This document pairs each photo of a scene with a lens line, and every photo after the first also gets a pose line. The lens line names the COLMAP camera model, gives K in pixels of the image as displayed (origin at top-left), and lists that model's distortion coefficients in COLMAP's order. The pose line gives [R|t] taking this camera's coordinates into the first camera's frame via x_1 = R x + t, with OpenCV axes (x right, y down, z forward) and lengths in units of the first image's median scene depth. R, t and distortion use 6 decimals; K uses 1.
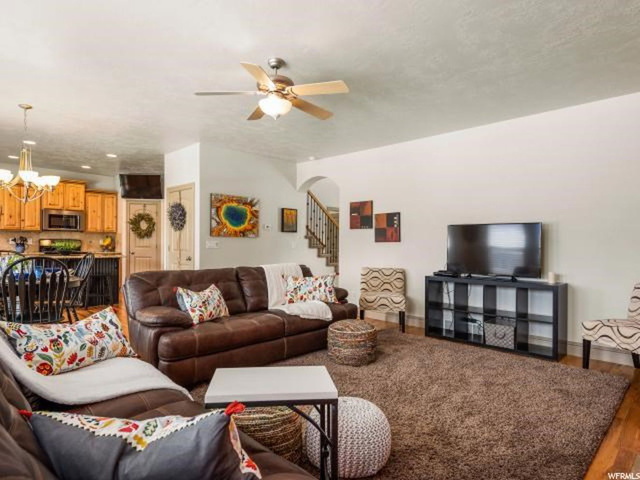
lens RADIAL K [[379.7, 0, 317.7], [0, 379.7, 247.7], [0, 0, 1]] dist [0.023705, 0.000967]
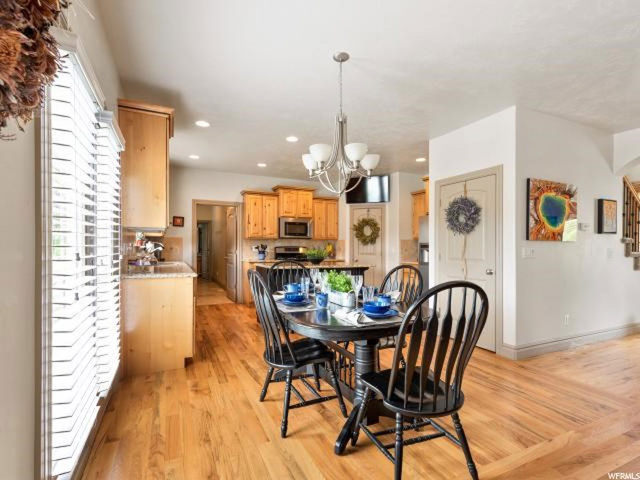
lens RADIAL K [[307.9, 0, 317.5], [0, 307.9, 245.1], [0, 0, 1]] dist [-0.002401, -0.000256]
pose [[0.942078, -0.009420, -0.335263, -0.331170], [0.001756, 0.999730, -0.023156, -0.007122], [0.335391, 0.021226, 0.941840, 0.254387]]
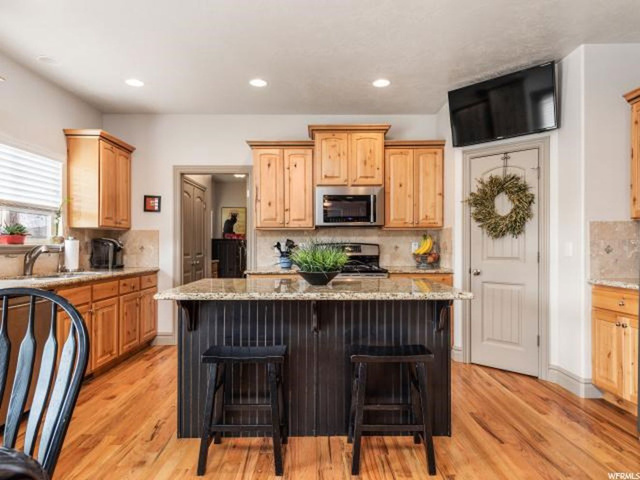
lens RADIAL K [[398.2, 0, 326.1], [0, 398.2, 247.9], [0, 0, 1]] dist [0.026522, 0.000038]
pose [[0.721185, -0.010984, -0.692656, -0.308990], [0.004210, 0.999925, -0.011473, -0.009627], [0.692730, 0.005358, 0.721177, 0.583174]]
